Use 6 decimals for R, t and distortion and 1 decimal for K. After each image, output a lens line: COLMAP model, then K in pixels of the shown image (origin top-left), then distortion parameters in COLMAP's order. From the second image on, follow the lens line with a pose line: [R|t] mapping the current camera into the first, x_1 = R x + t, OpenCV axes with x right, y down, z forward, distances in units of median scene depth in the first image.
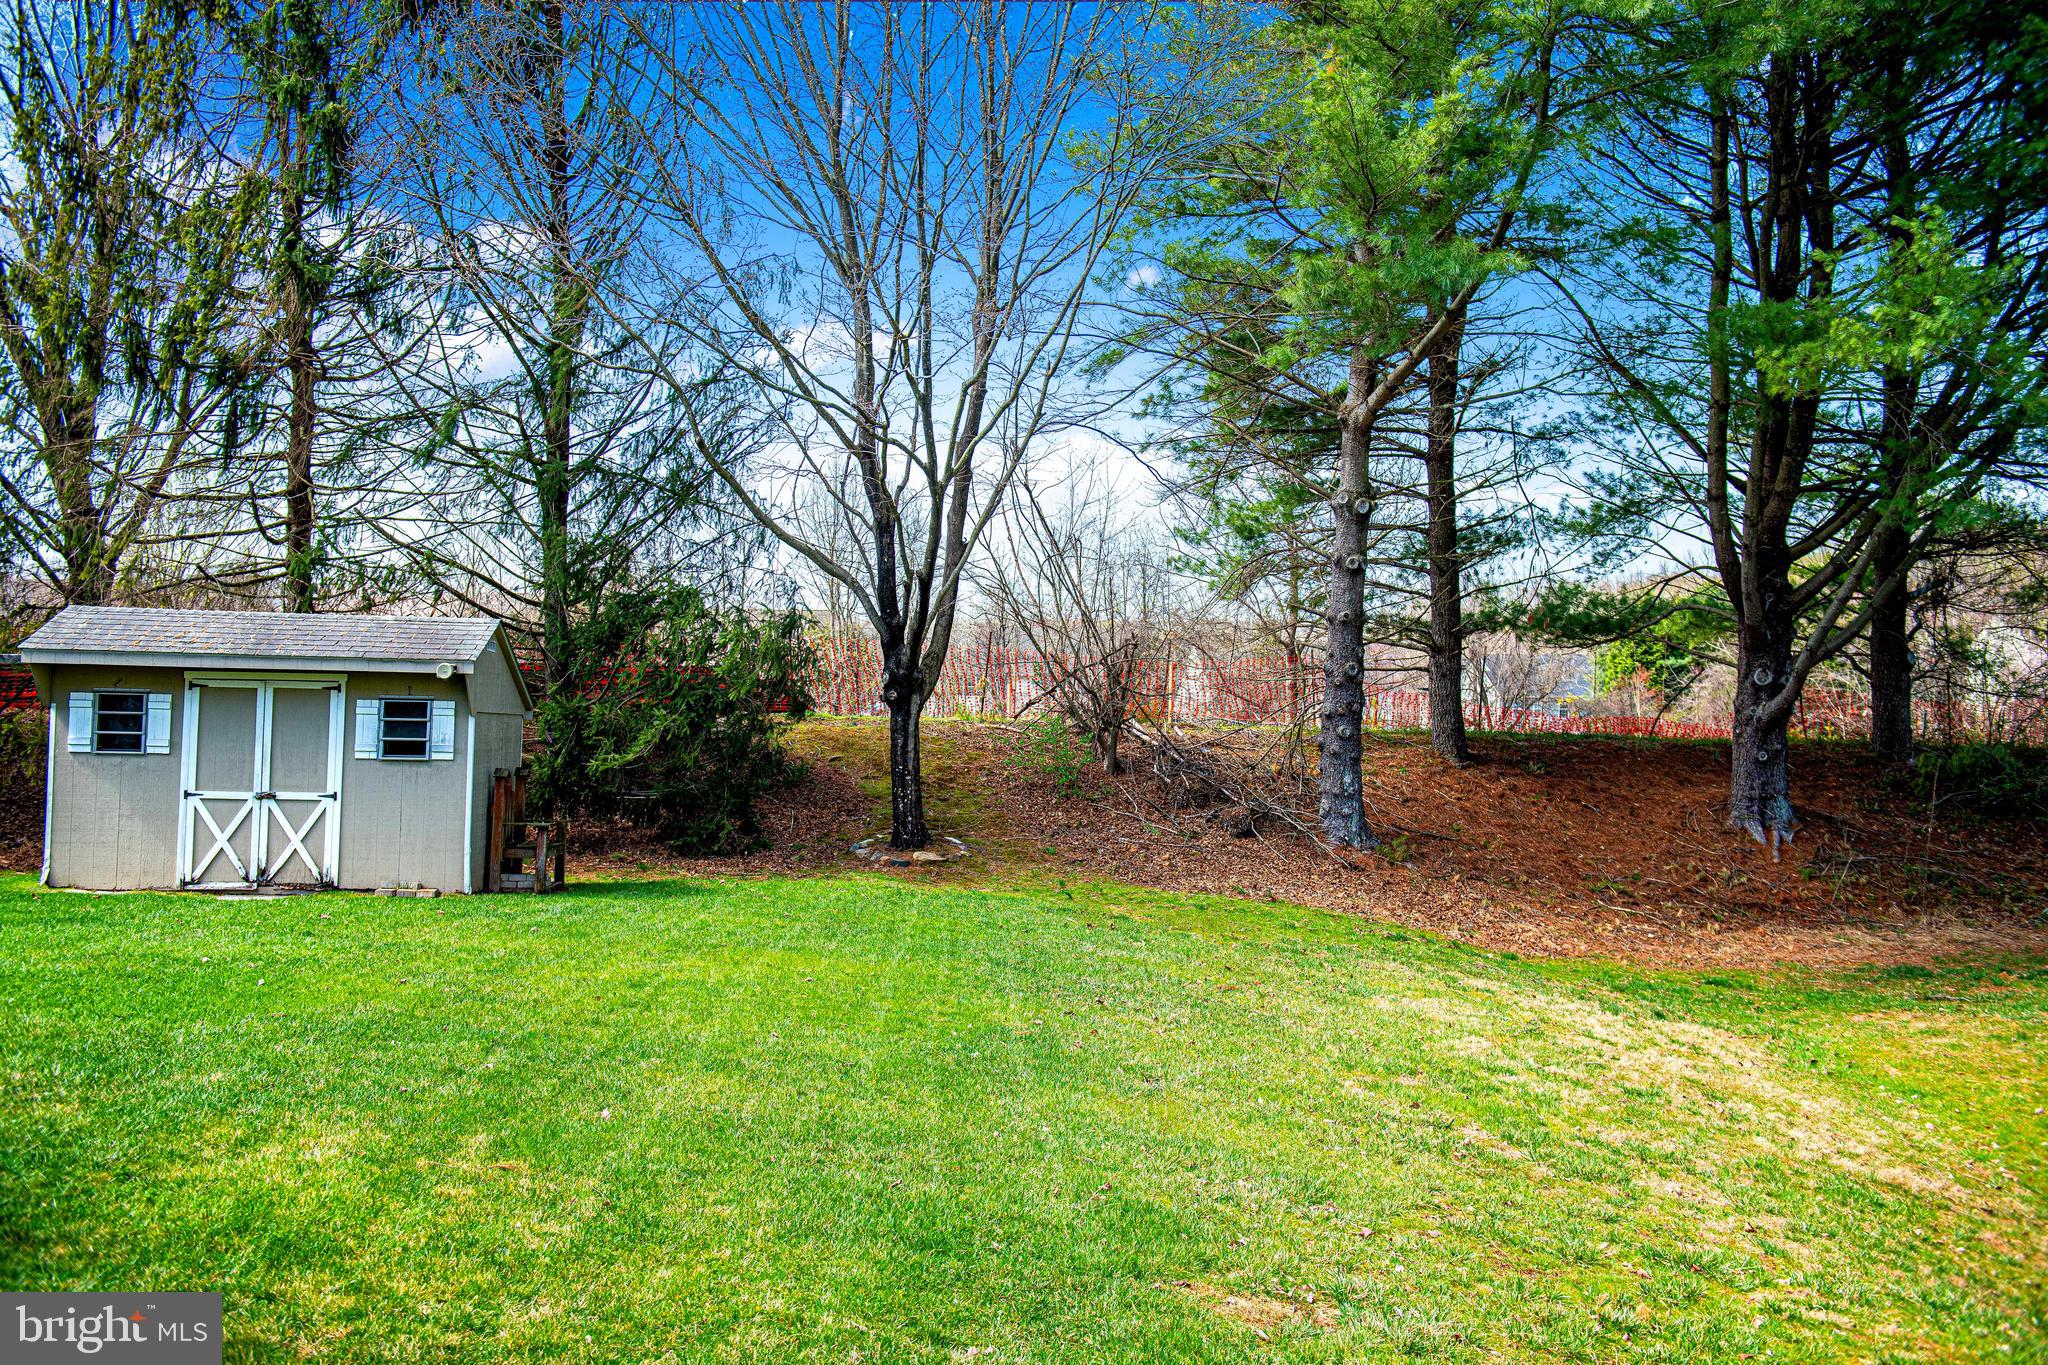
lens RADIAL K [[1834.9, 0, 1024.0], [0, 1834.9, 682.5], [0, 0, 1]] dist [0.005055, -0.002859]
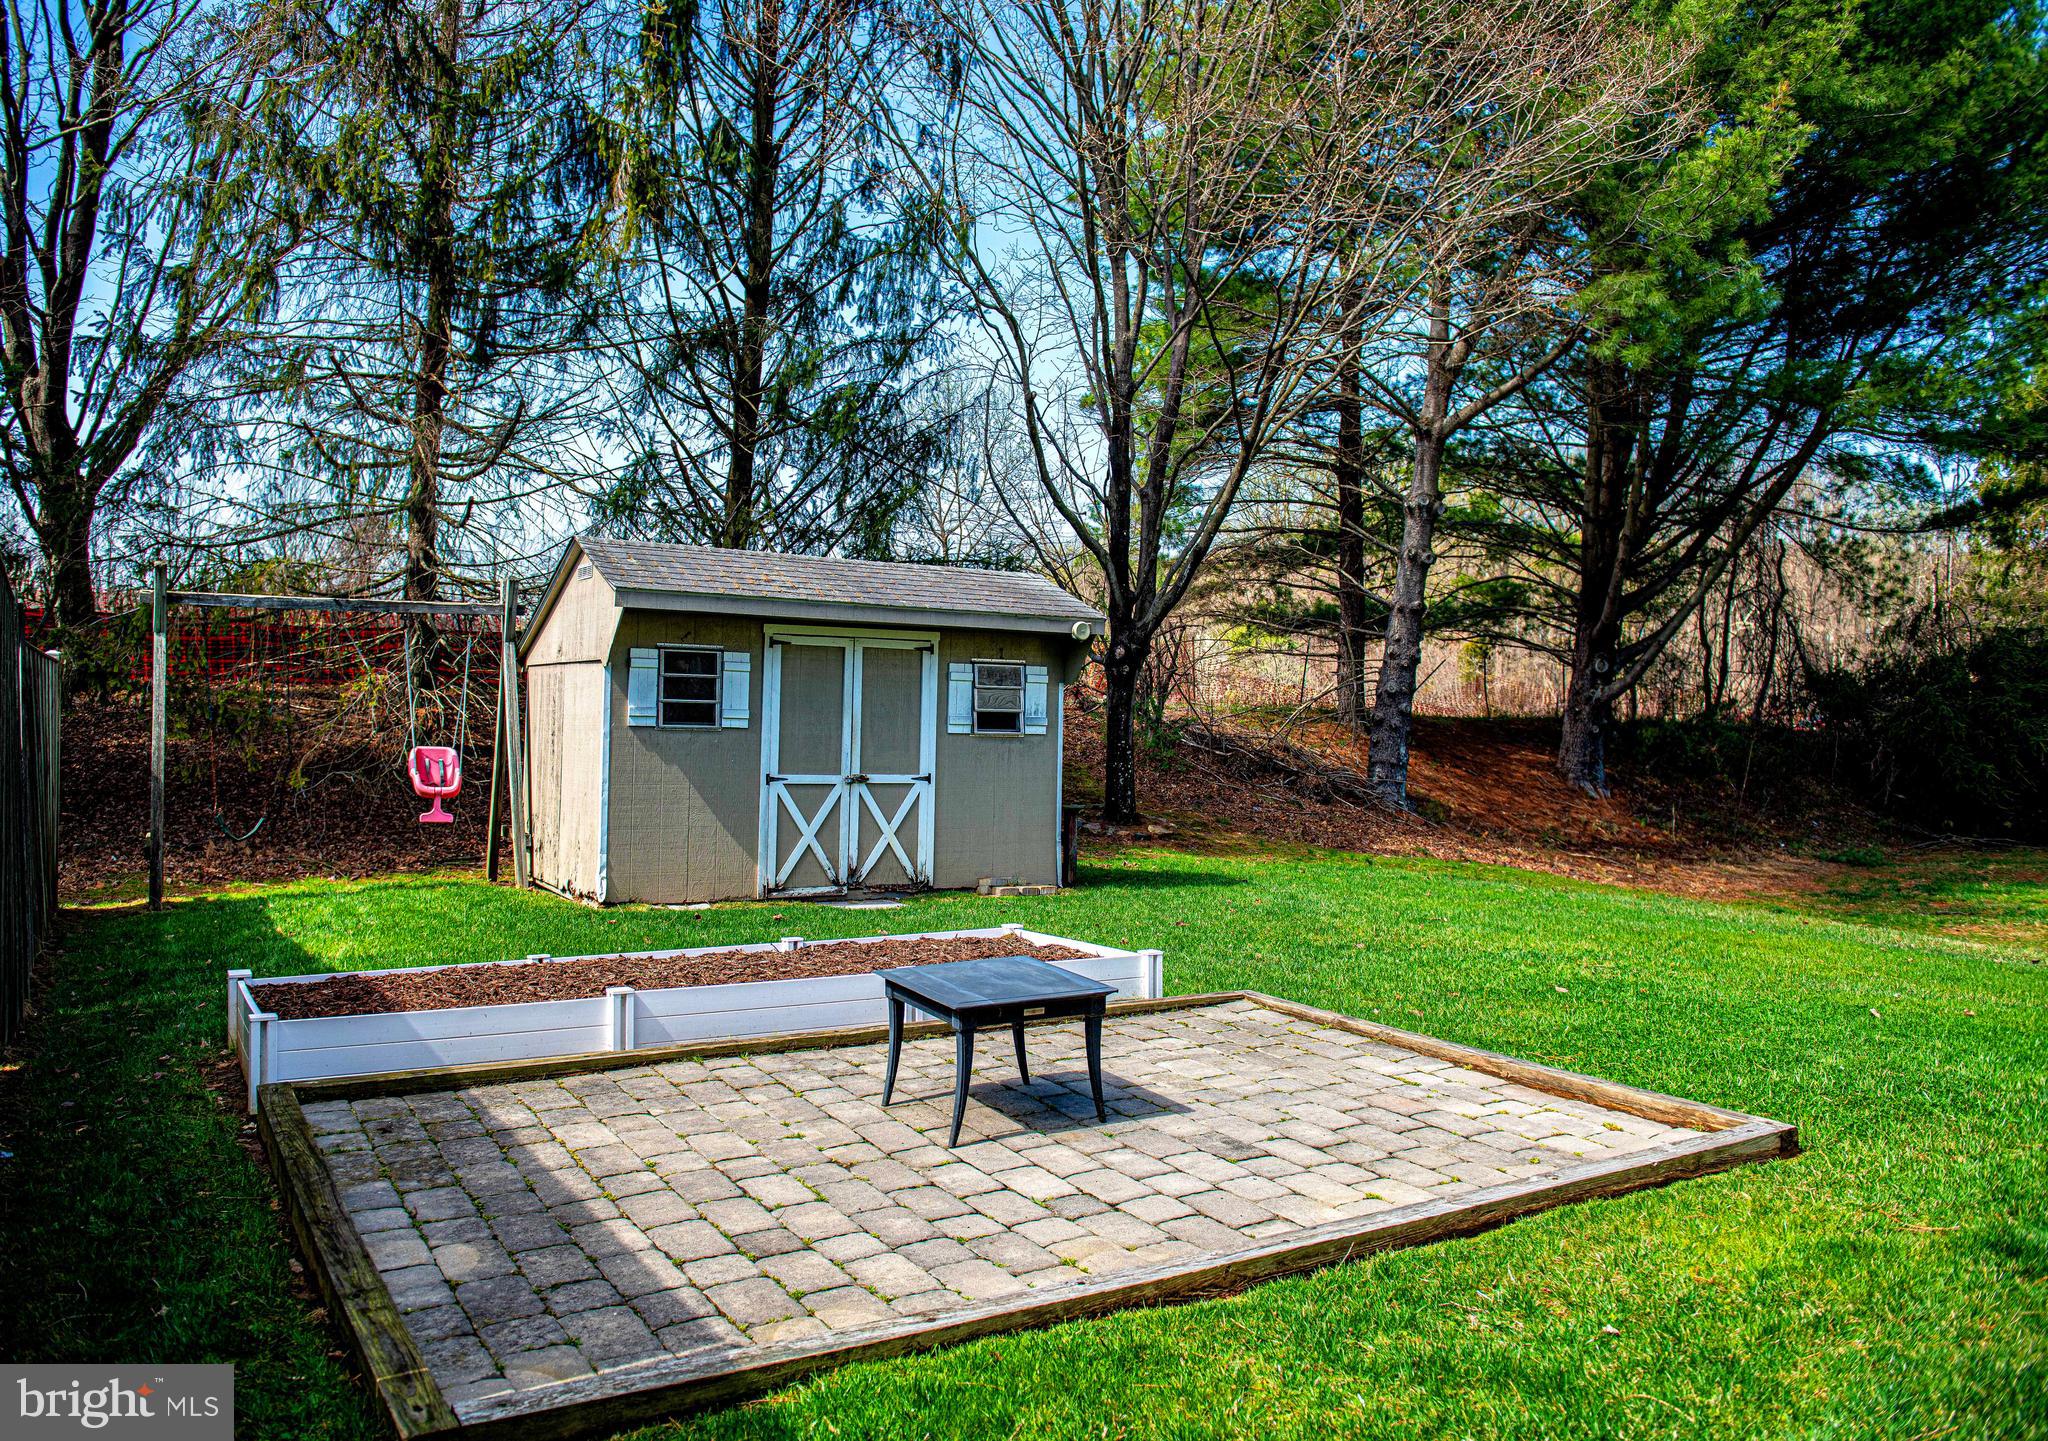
lens RADIAL K [[1532.3, 0, 973.9], [0, 1532.3, 720.5], [0, 0, 1]] dist [-0.031433, 0.000864]
pose [[0.913059, -0.000522, 0.407828, -0.613794], [-0.012409, 0.999501, 0.029063, 0.014412], [-0.407639, -0.031597, 0.912596, 0.342144]]
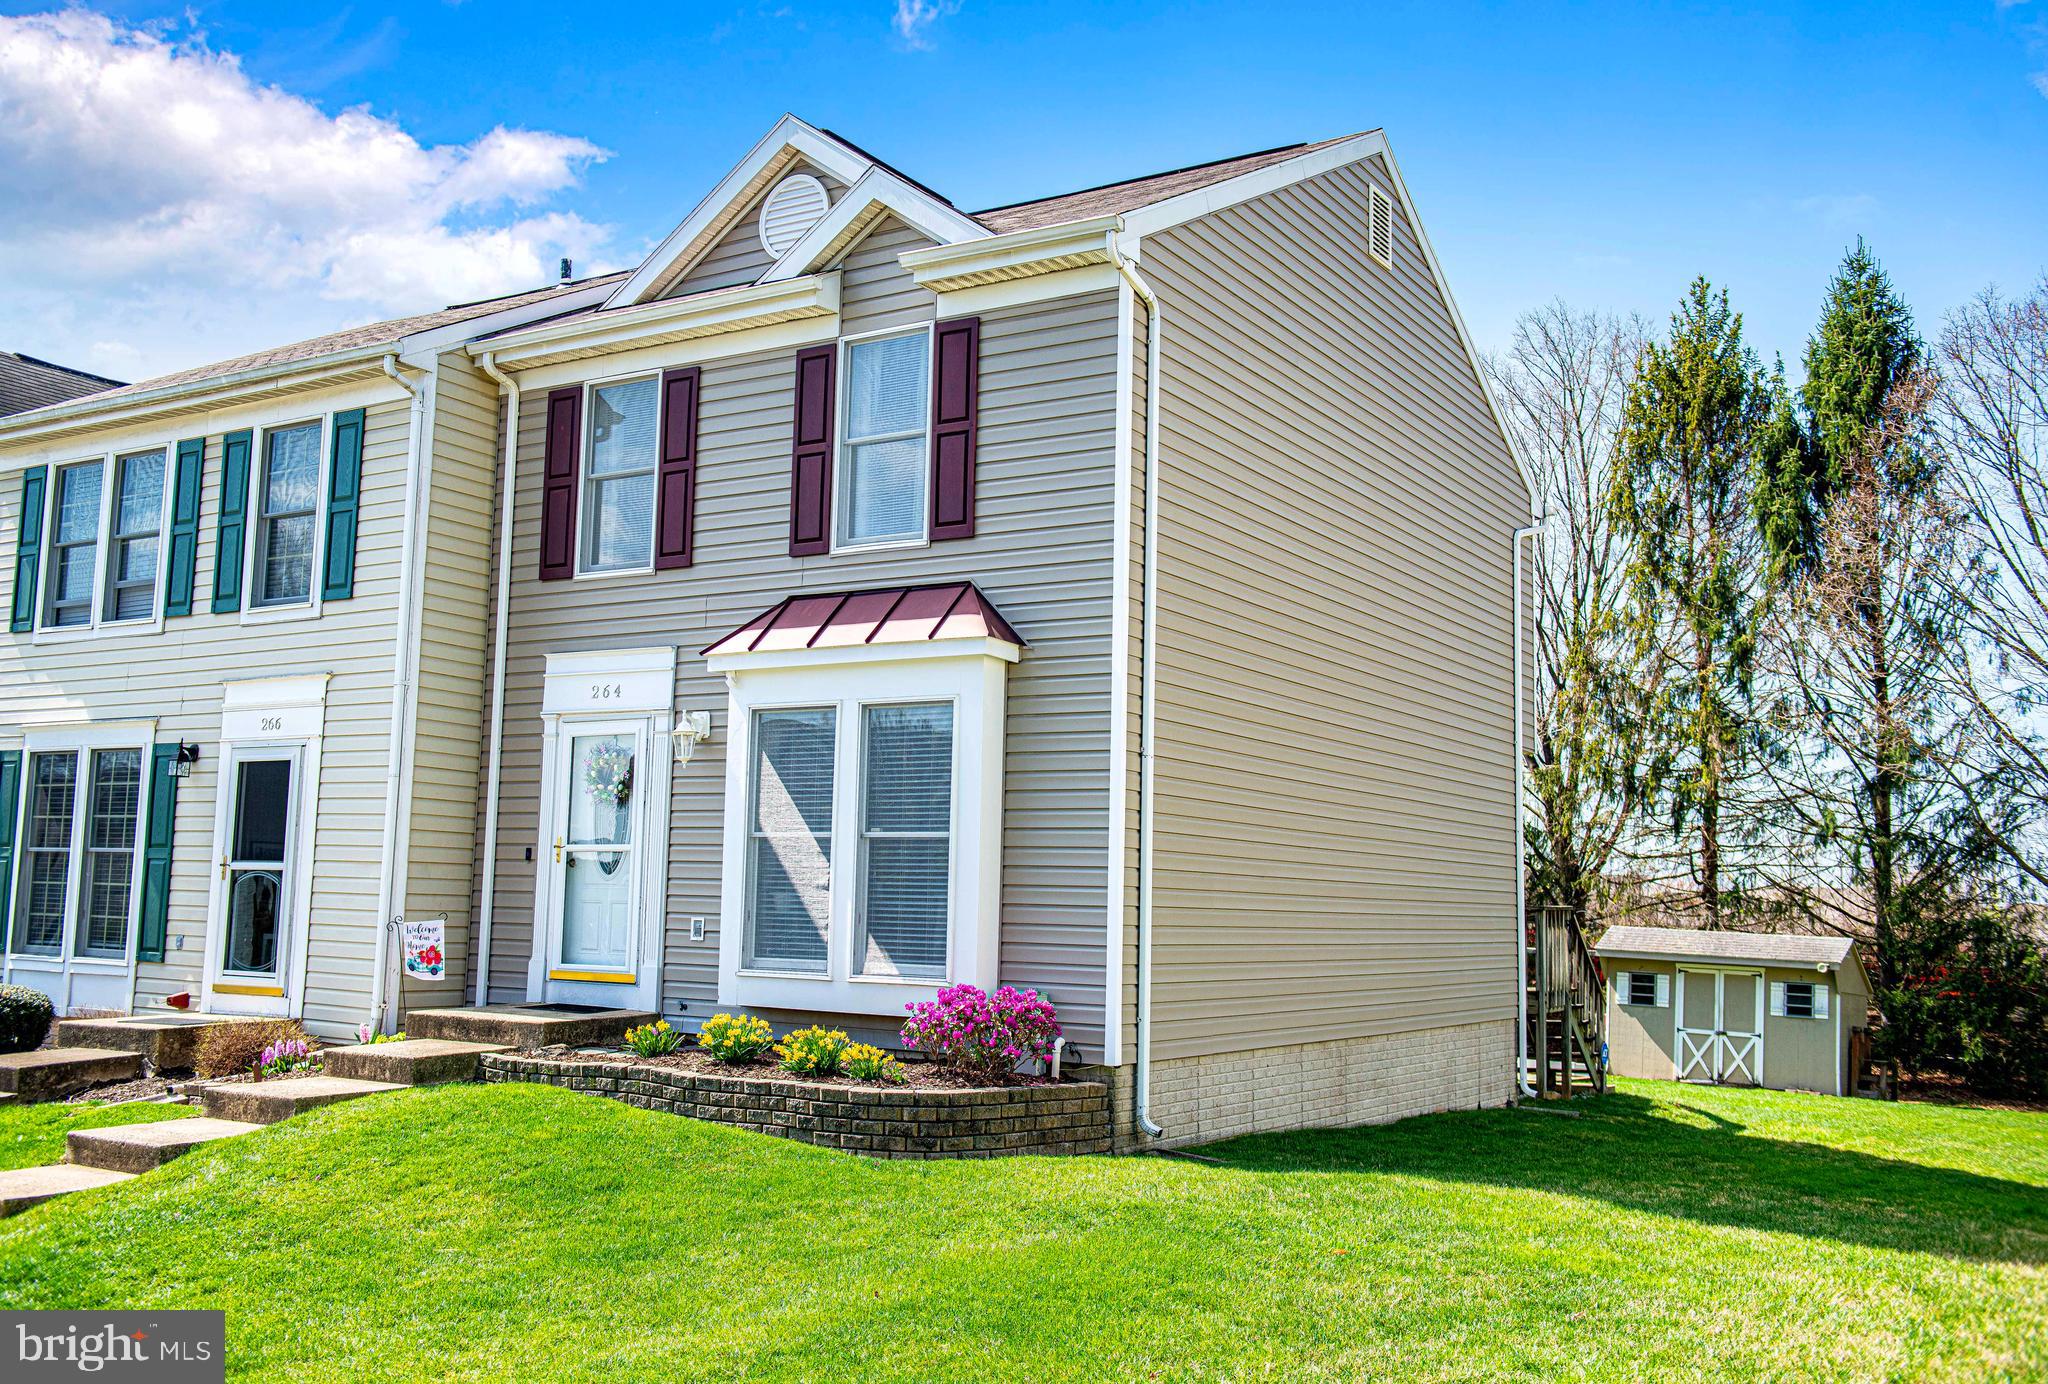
lens RADIAL K [[1877.3, 0, 1024.0], [0, 1877.3, 692.0], [0, 0, 1]] dist [0.024361, -0.008774]
pose [[0.783204, -0.057641, -0.619088, 0.216359], [-0.036901, 0.989629, -0.138823, 0.010831], [0.620669, 0.131571, 0.772954, -0.889725]]
